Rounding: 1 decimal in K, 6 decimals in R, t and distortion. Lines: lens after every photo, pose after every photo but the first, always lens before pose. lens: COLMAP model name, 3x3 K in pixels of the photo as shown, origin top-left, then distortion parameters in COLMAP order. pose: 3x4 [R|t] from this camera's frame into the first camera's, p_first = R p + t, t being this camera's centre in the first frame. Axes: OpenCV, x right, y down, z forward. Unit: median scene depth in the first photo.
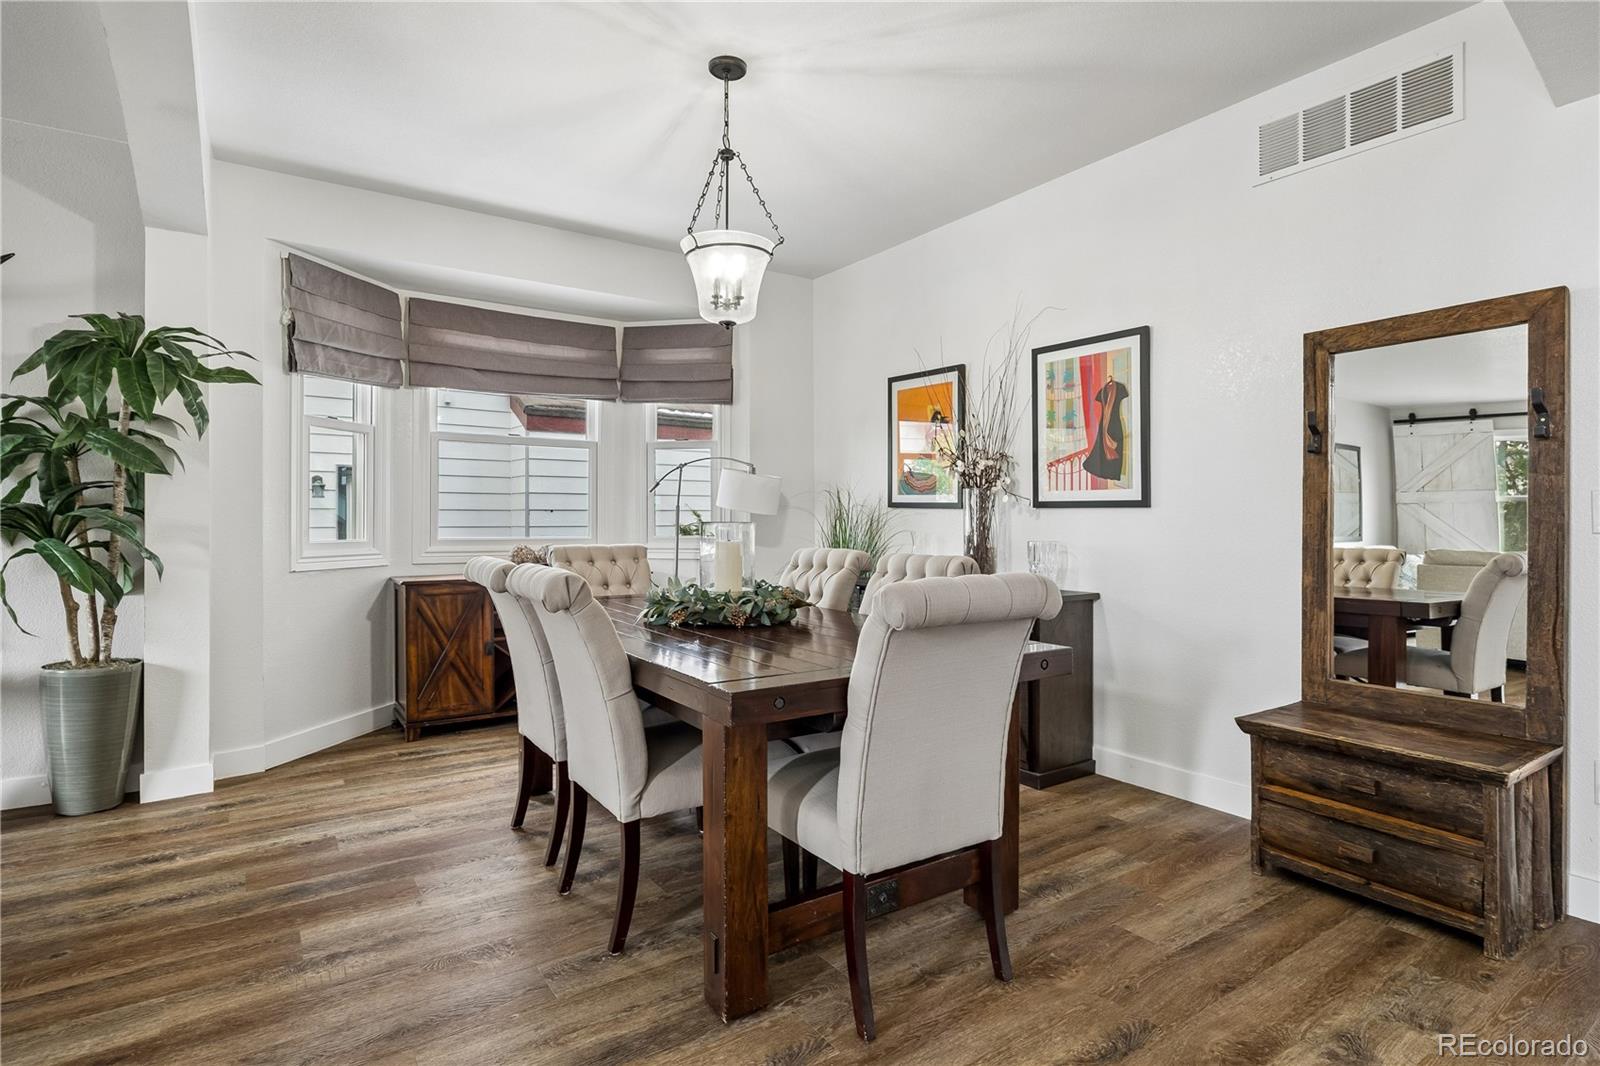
lens RADIAL K [[818.4, 0, 800.3], [0, 818.4, 505.9], [0, 0, 1]] dist [0.001929, 0.000063]
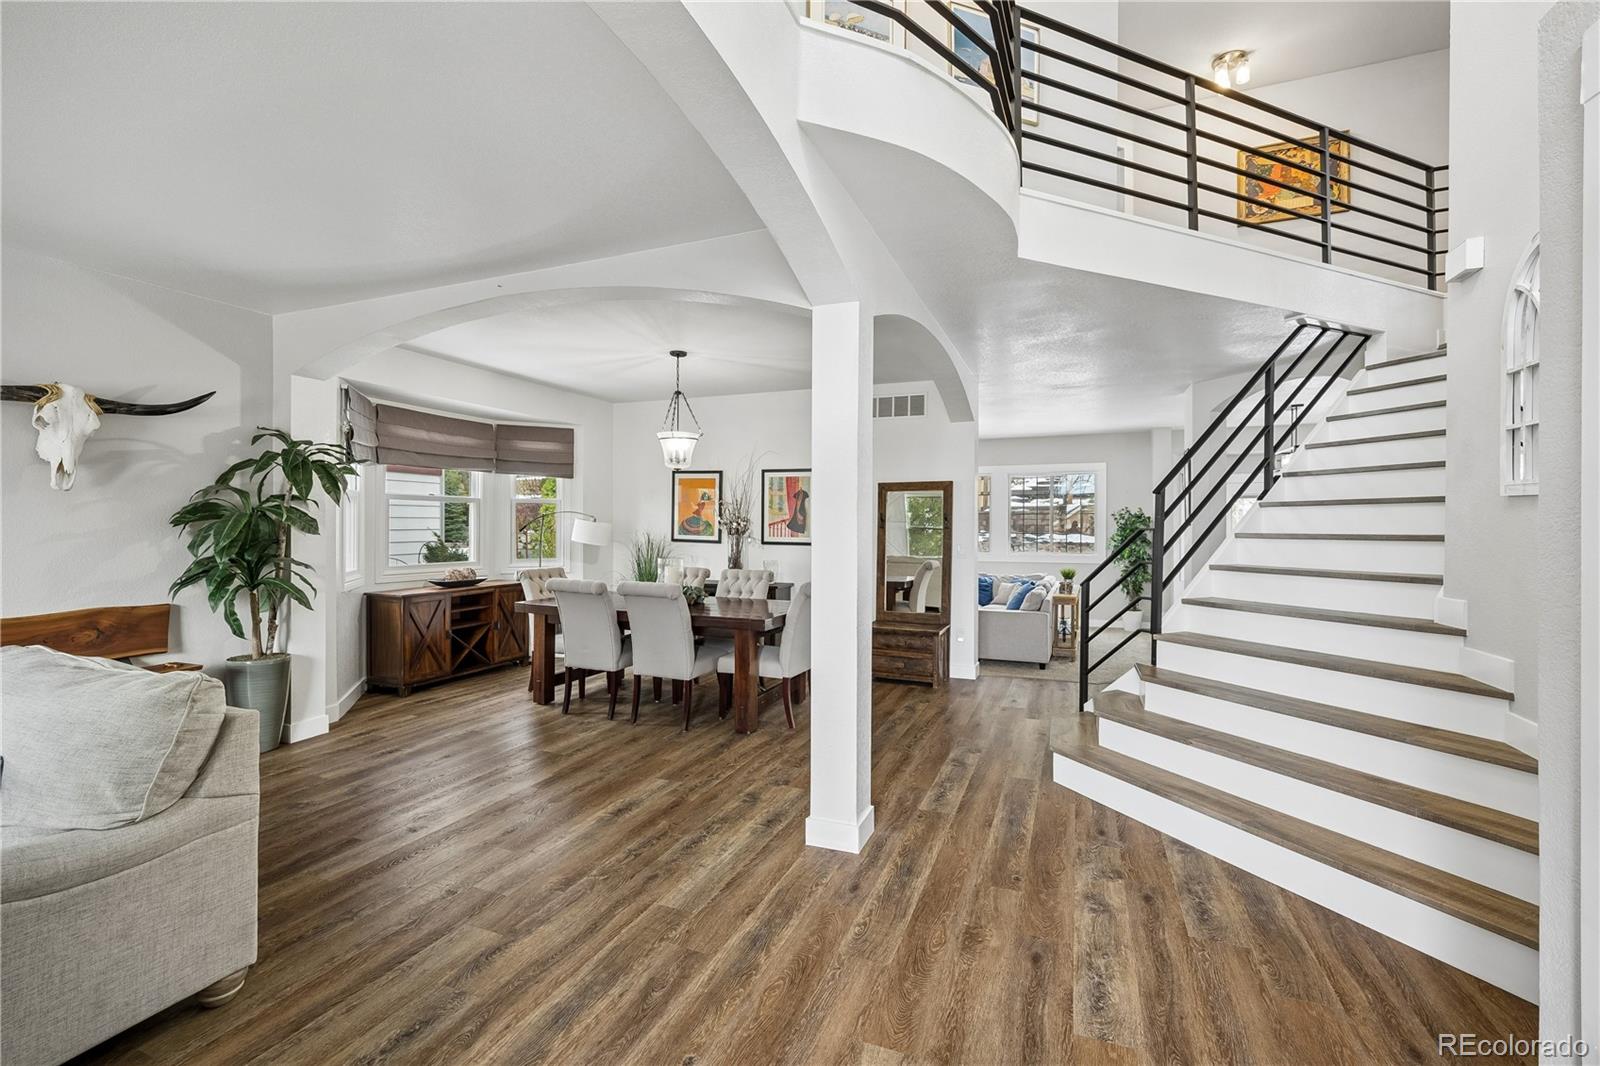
lens RADIAL K [[675.2, 0, 798.9], [0, 675.2, 528.6], [0, 0, 1]] dist [0.003039, 0.000171]
pose [[0.838431, 0.000374, 0.545008, -0.618672], [-0.013907, 0.999689, 0.020707, -0.080210], [-0.544830, -0.024941, 0.838175, -0.545633]]
